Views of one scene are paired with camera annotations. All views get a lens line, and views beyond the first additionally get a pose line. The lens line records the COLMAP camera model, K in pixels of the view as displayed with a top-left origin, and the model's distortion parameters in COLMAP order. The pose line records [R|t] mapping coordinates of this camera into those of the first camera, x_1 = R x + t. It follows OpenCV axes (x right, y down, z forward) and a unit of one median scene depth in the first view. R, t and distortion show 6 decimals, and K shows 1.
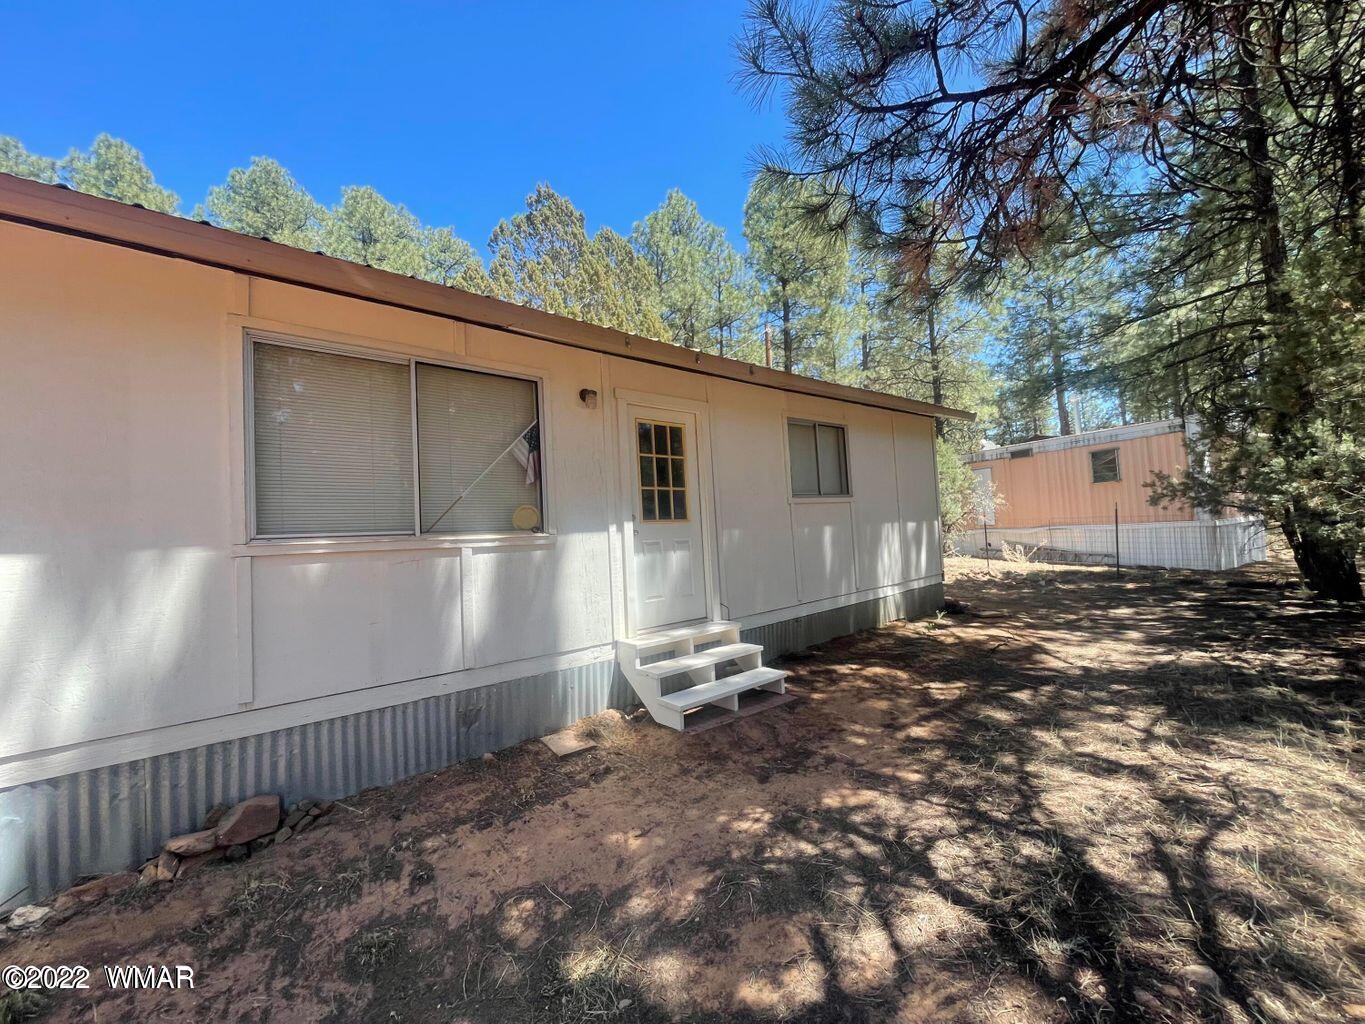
lens RADIAL K [[545.3, 0, 690.0], [0, 545.3, 514.4], [0, 0, 1]] dist [-0.004168, -0.000706]
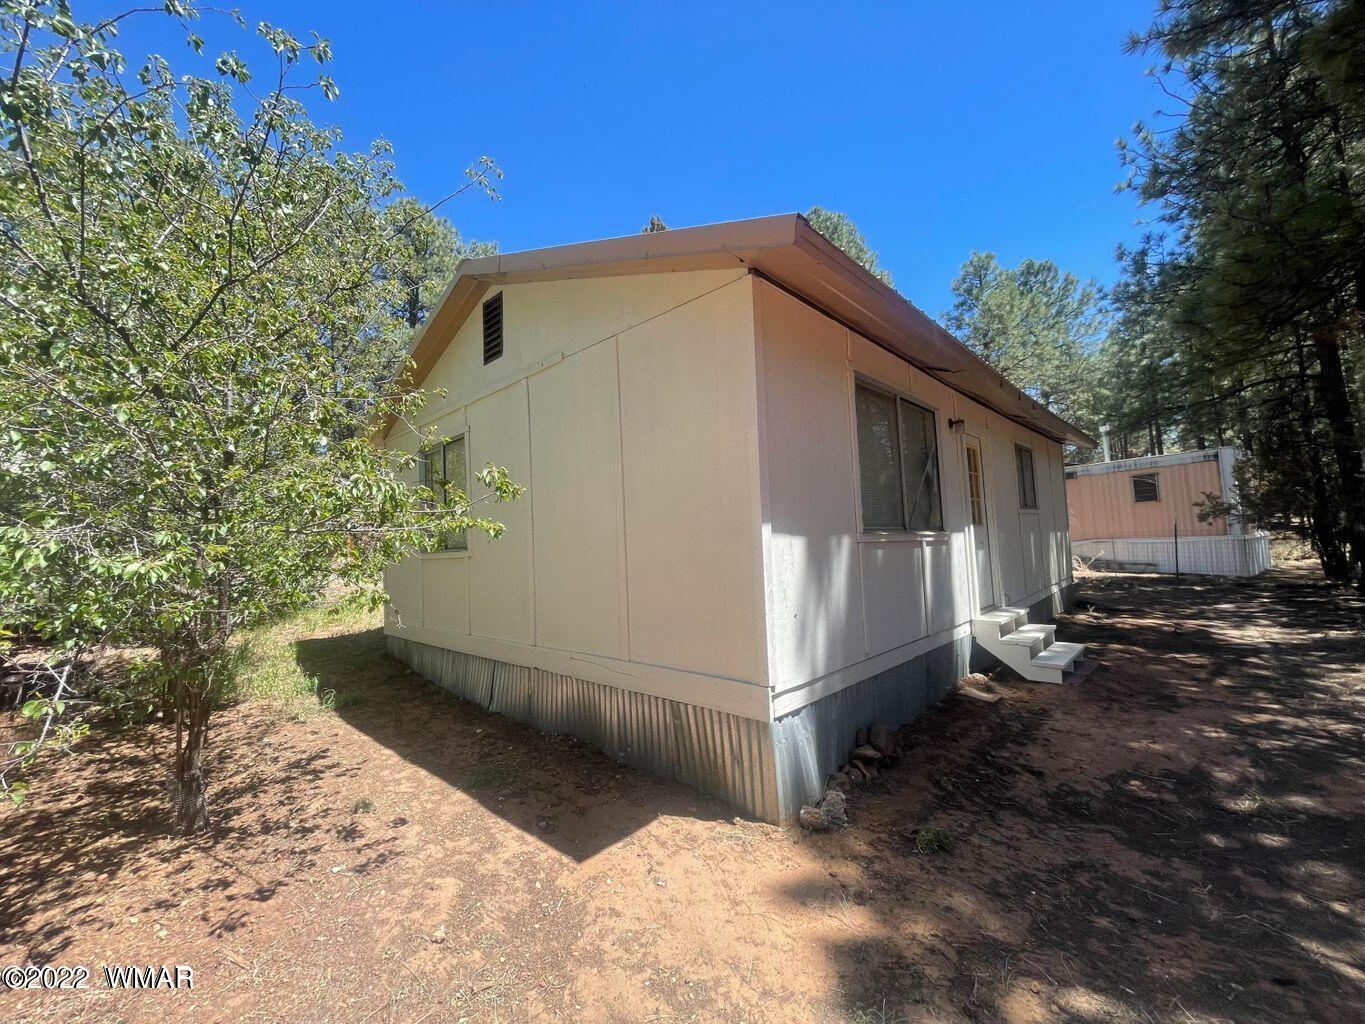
lens RADIAL K [[545.3, 0, 673.7], [0, 545.3, 512.4], [0, 0, 1]] dist [-0.004168, -0.000706]
pose [[0.995892, 0.014700, 0.089351, -1.341598], [-0.011820, 0.999396, -0.032687, 0.051268], [-0.089778, 0.031497, 0.995464, -0.279813]]
